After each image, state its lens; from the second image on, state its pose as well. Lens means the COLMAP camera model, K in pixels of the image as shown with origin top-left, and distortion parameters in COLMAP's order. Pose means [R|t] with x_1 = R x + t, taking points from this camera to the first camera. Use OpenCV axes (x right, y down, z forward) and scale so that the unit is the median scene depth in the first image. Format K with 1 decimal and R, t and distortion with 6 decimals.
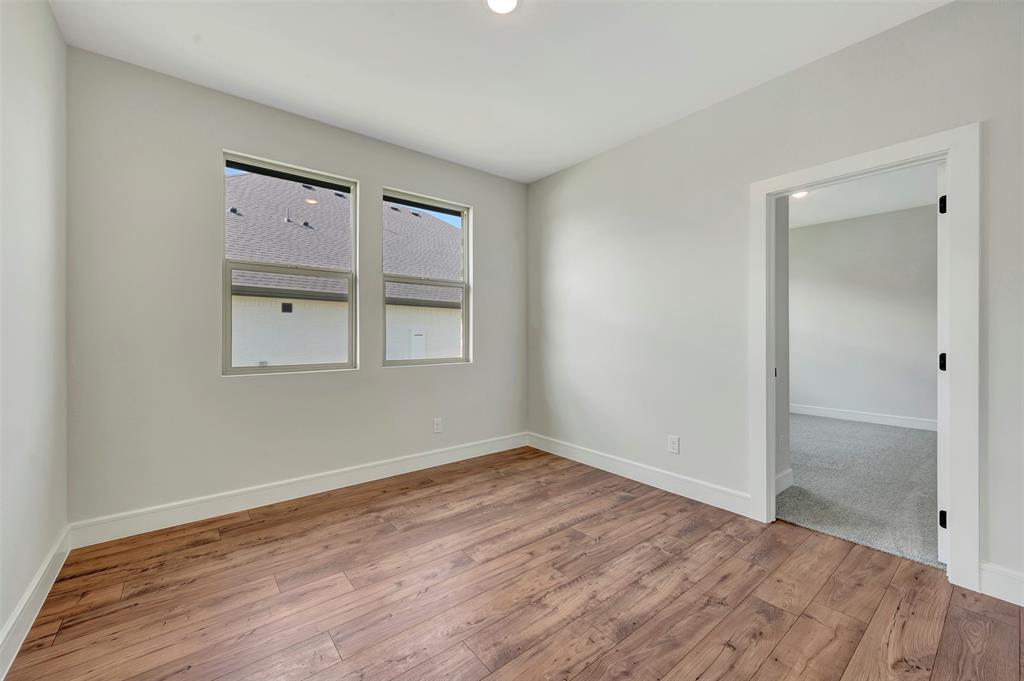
lens RADIAL K [[407.5, 0, 513.0], [0, 407.5, 333.8], [0, 0, 1]] dist [0.001404, -0.000319]
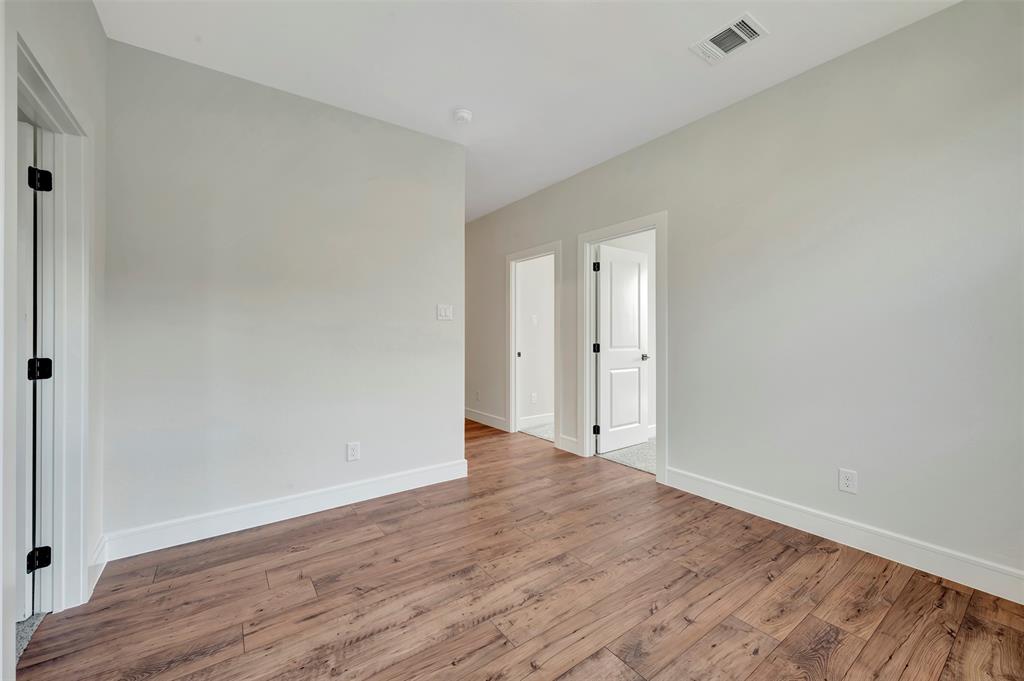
lens RADIAL K [[407.5, 0, 512.6], [0, 407.5, 335.5], [0, 0, 1]] dist [0.001404, -0.000319]
pose [[-0.998482, 0.002848, 0.054998, 0.050271], [0.002793, 0.999996, -0.001073, 0.003888], [-0.055001, -0.000917, -0.998486, 1.986519]]
